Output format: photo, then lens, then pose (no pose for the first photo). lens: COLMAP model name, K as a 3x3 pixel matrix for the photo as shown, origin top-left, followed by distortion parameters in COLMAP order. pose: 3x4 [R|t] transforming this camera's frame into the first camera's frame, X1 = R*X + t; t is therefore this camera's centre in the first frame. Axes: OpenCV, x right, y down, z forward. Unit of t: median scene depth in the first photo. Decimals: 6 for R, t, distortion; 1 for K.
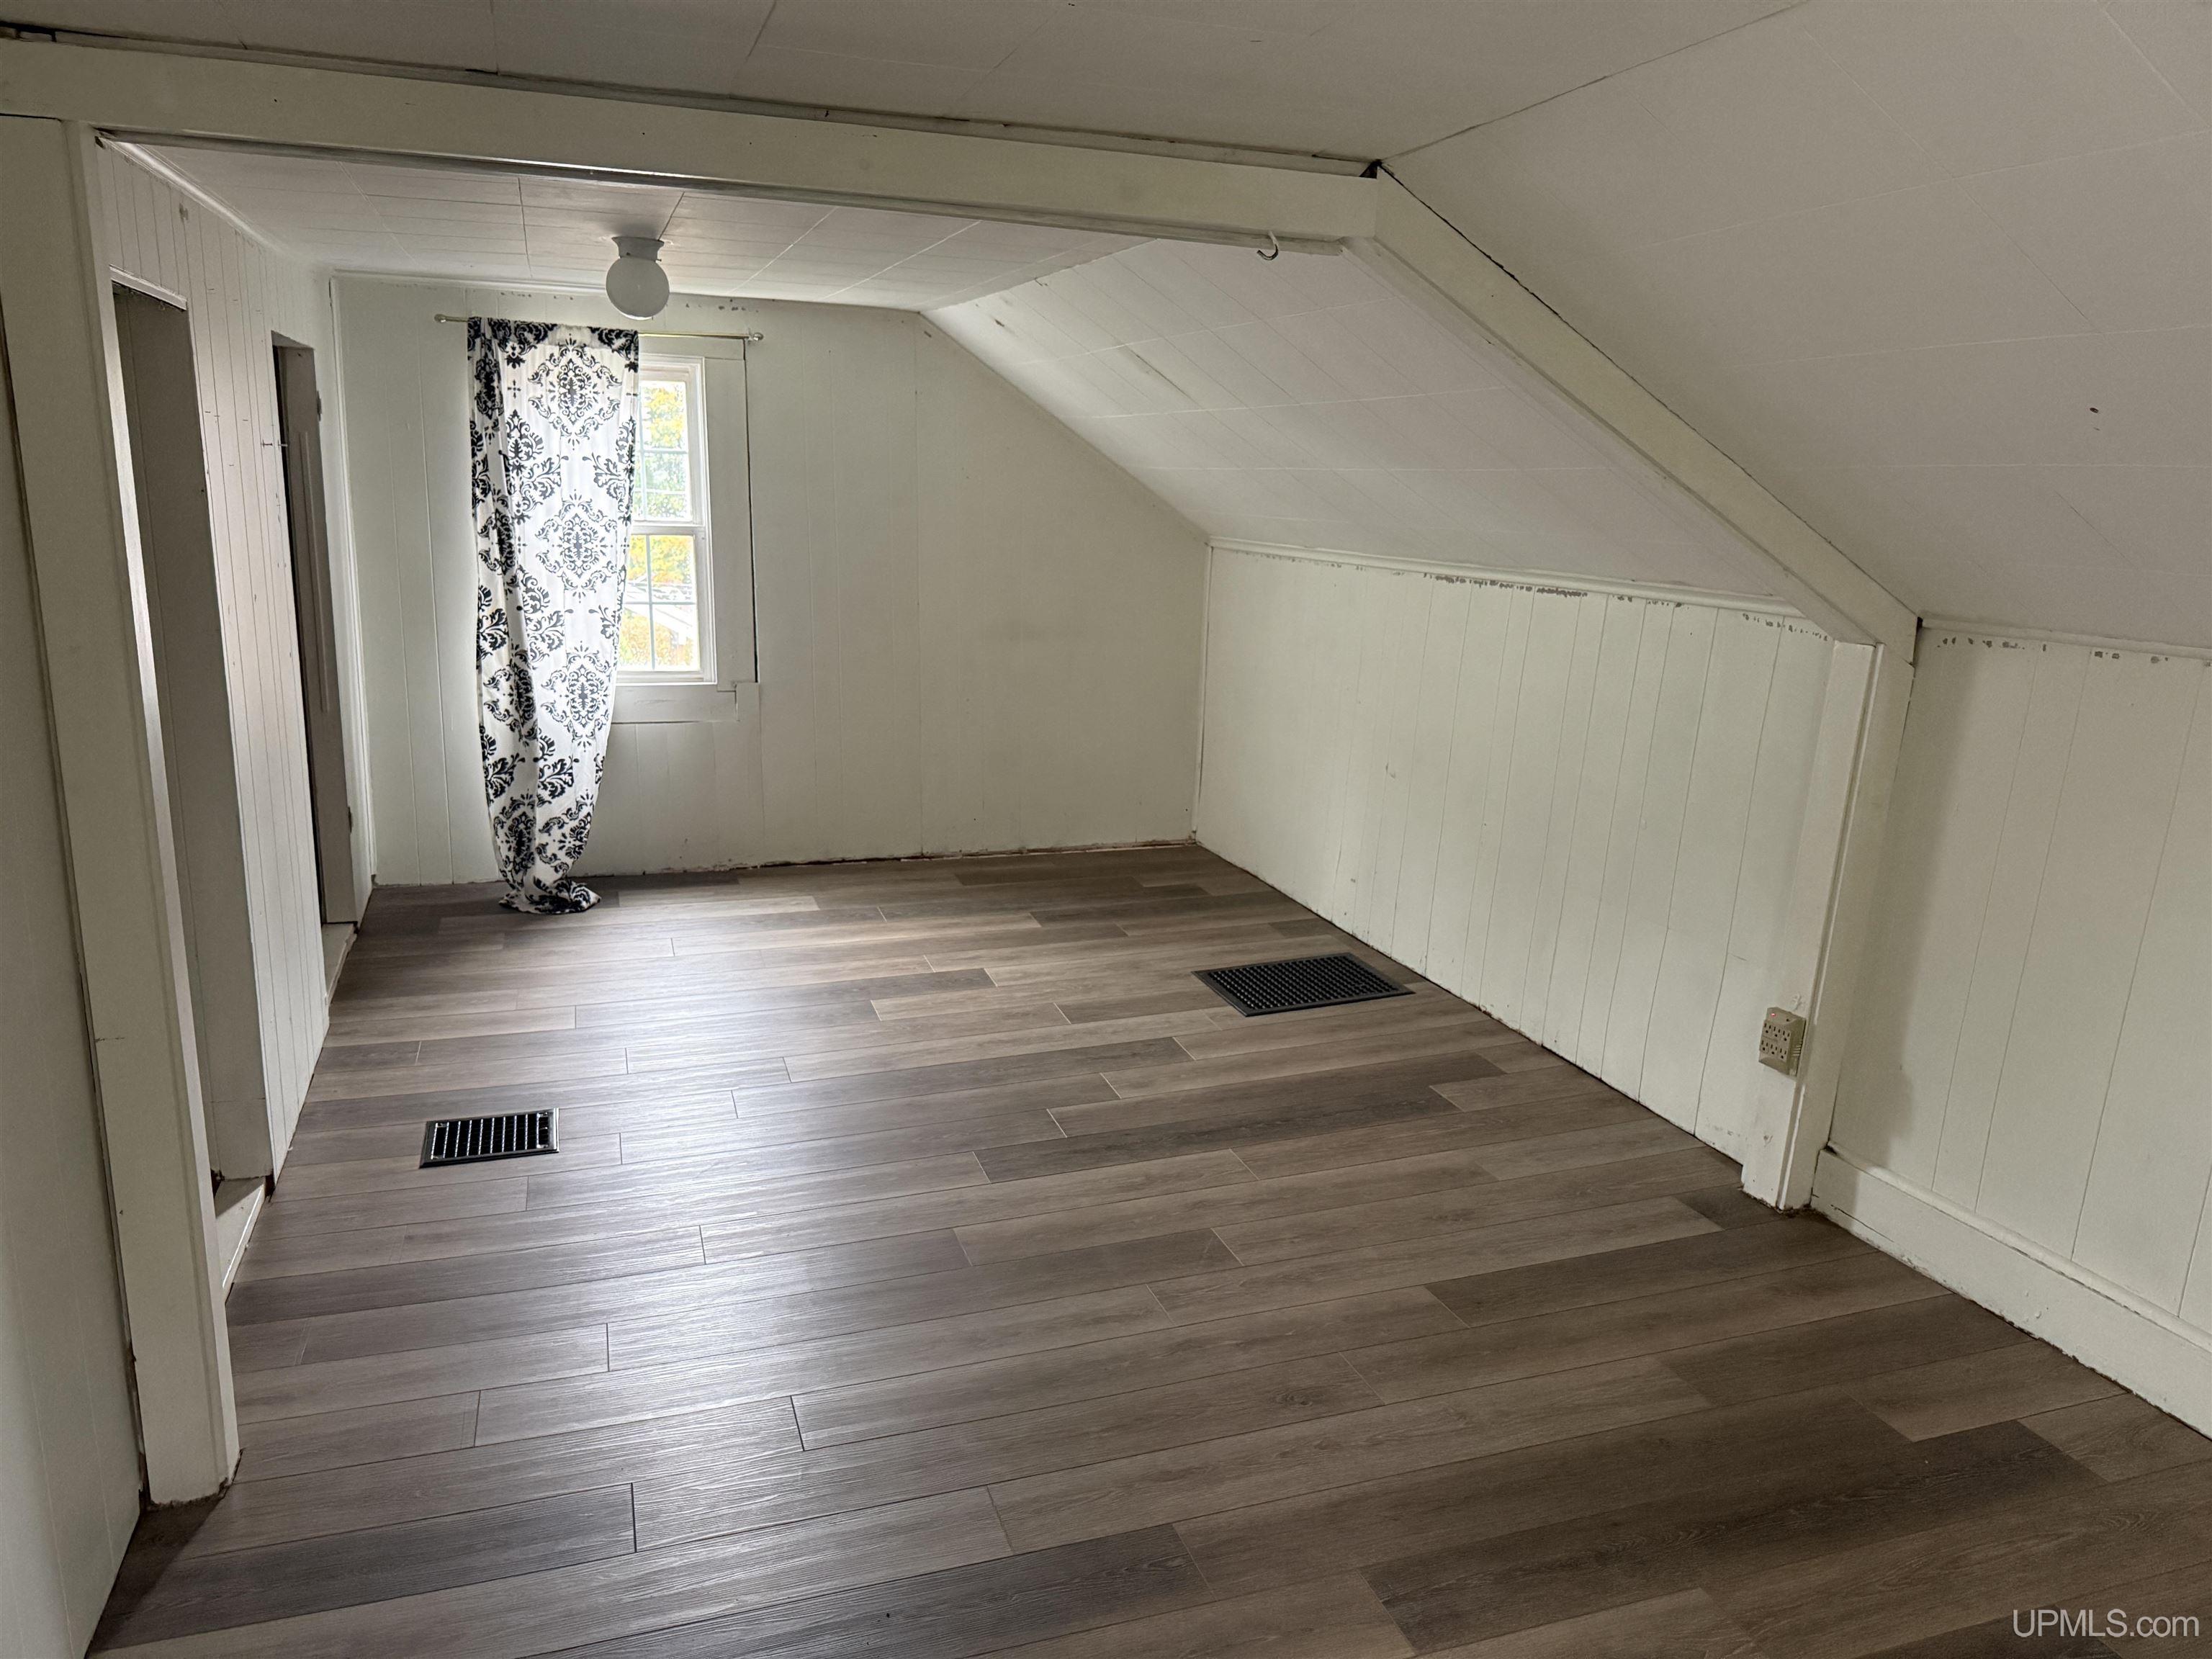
lens RADIAL K [[1549.9, 0, 1105.1], [0, 1549.9, 832.0], [0, 0, 1]] dist [-0.006887, -0.010343]
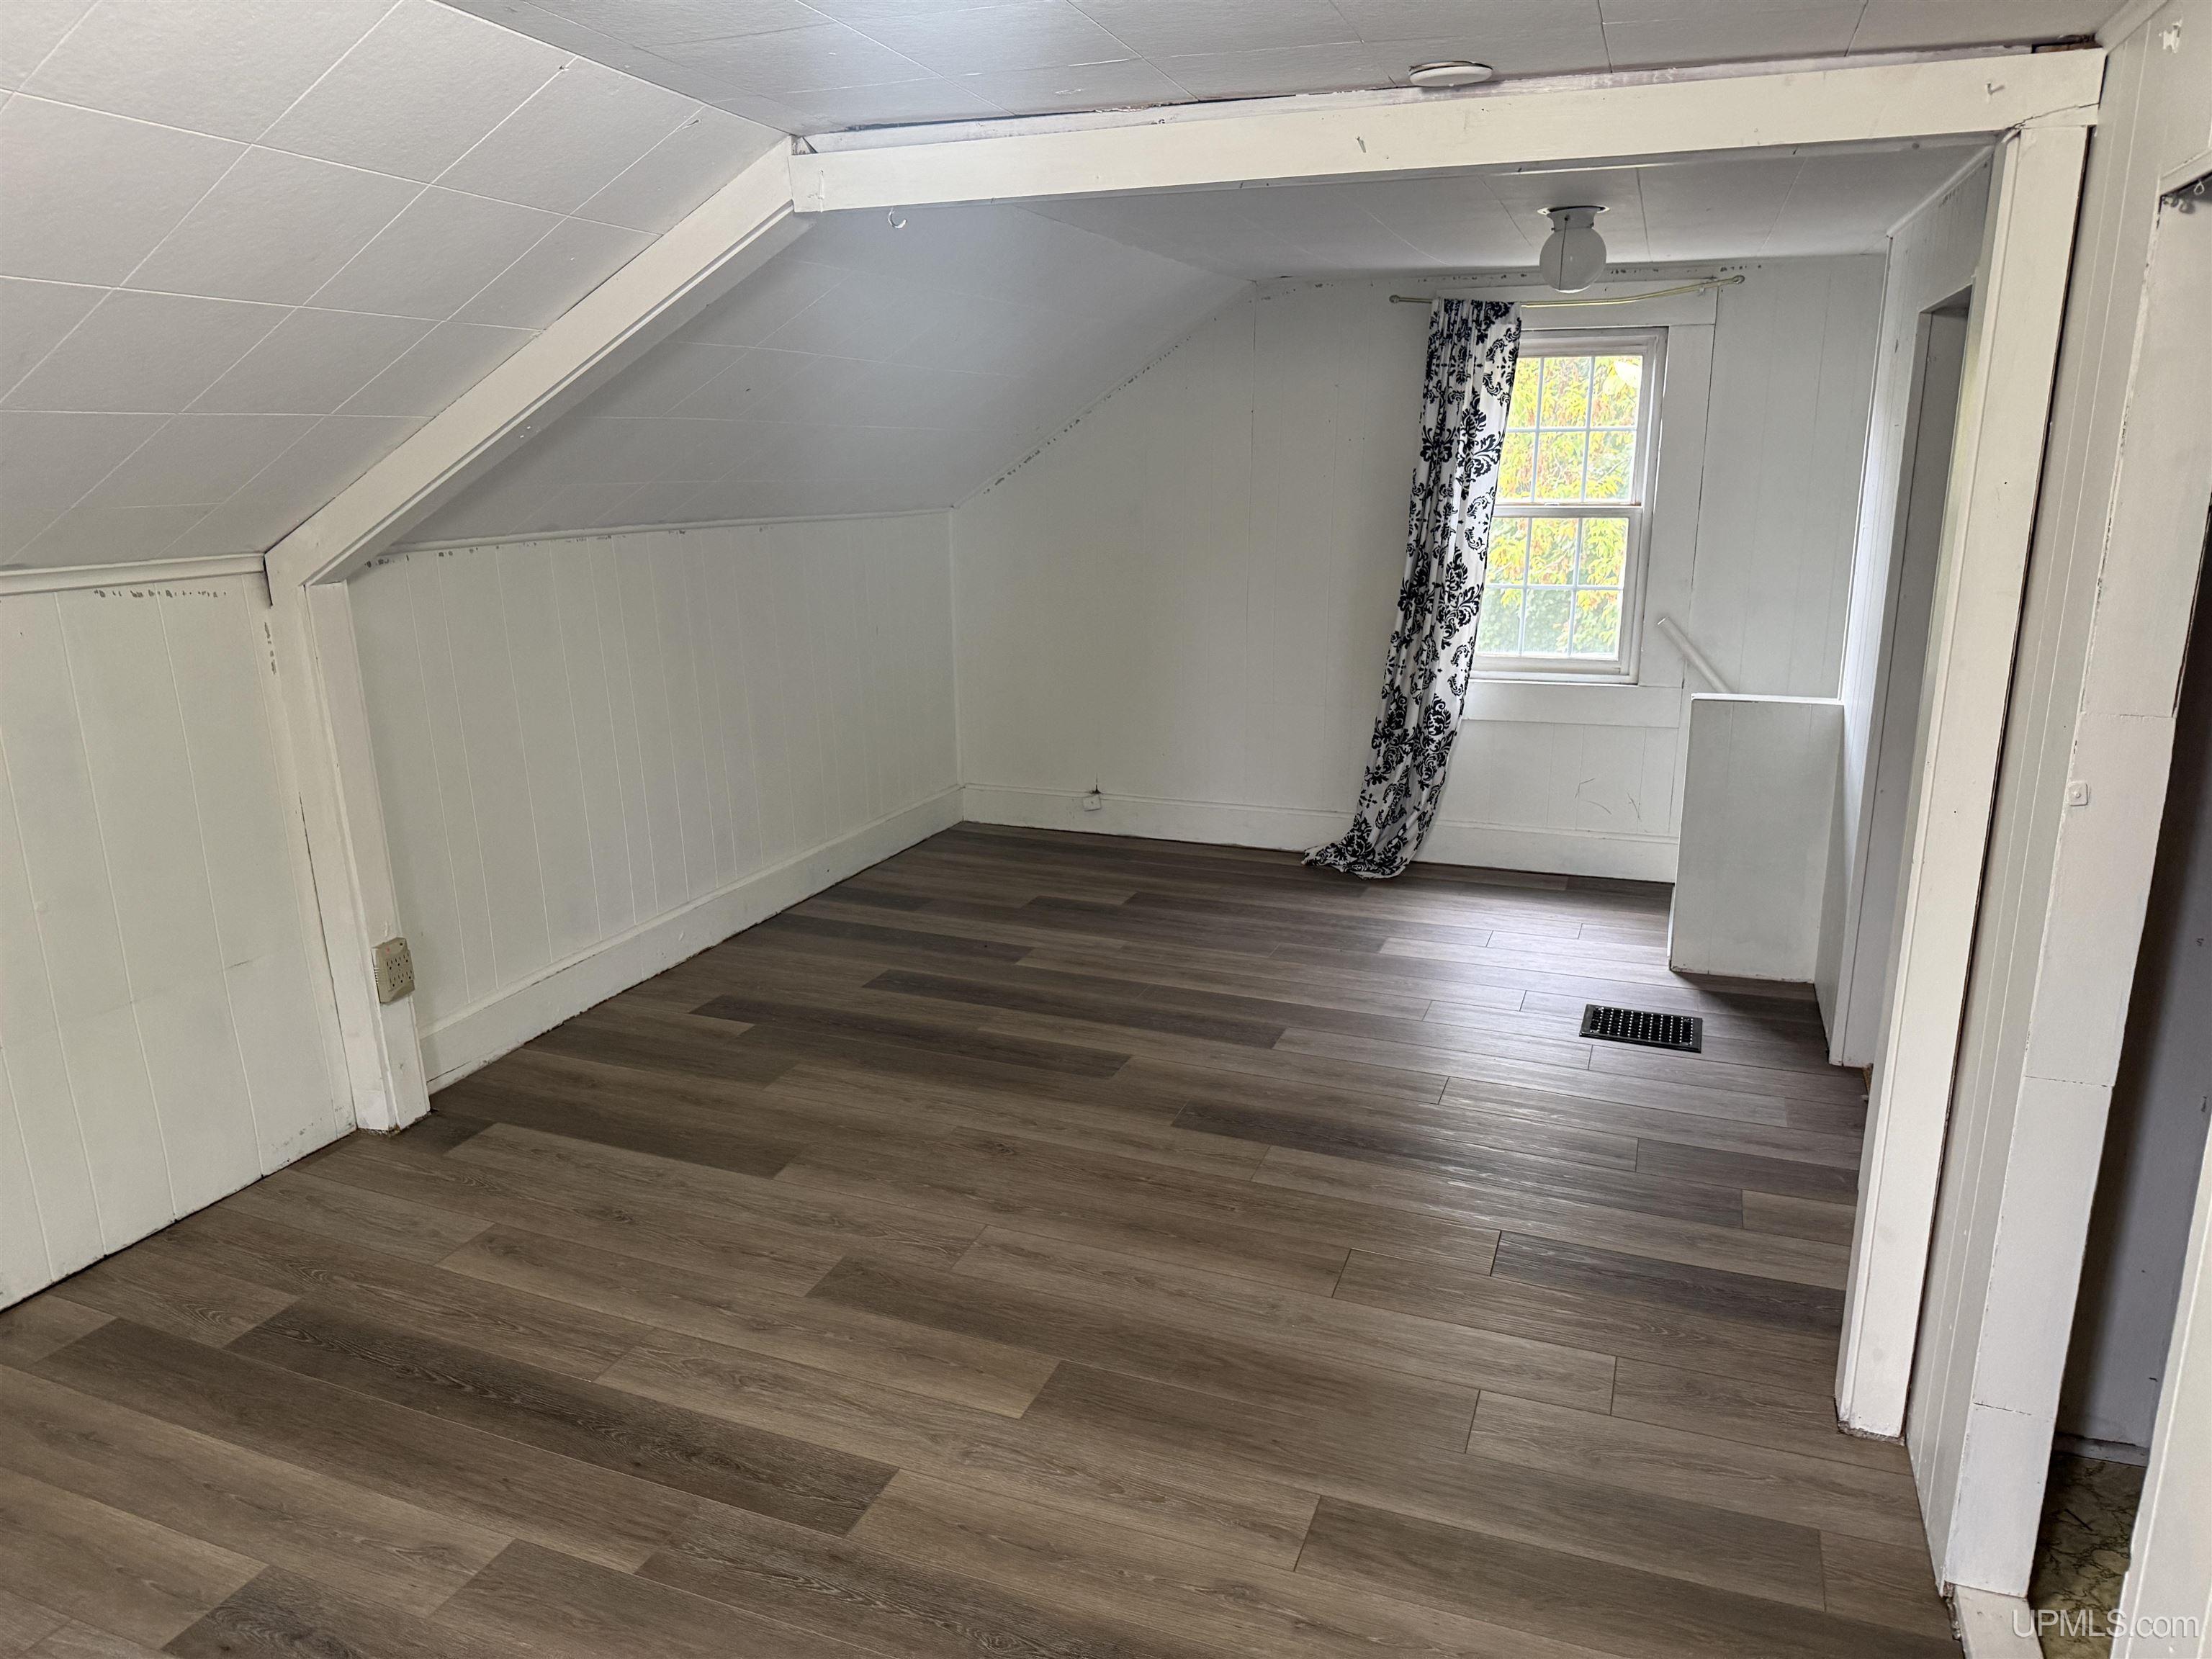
lens RADIAL K [[1549.9, 0, 1100.0], [0, 1549.9, 830.0], [0, 0, 1]] dist [-0.006887, -0.010343]
pose [[-0.785189, -0.171936, 0.594909, -0.540210], [0.112157, 0.905311, 0.409675, -0.324508], [-0.609015, 0.388395, -0.691556, 1.397884]]
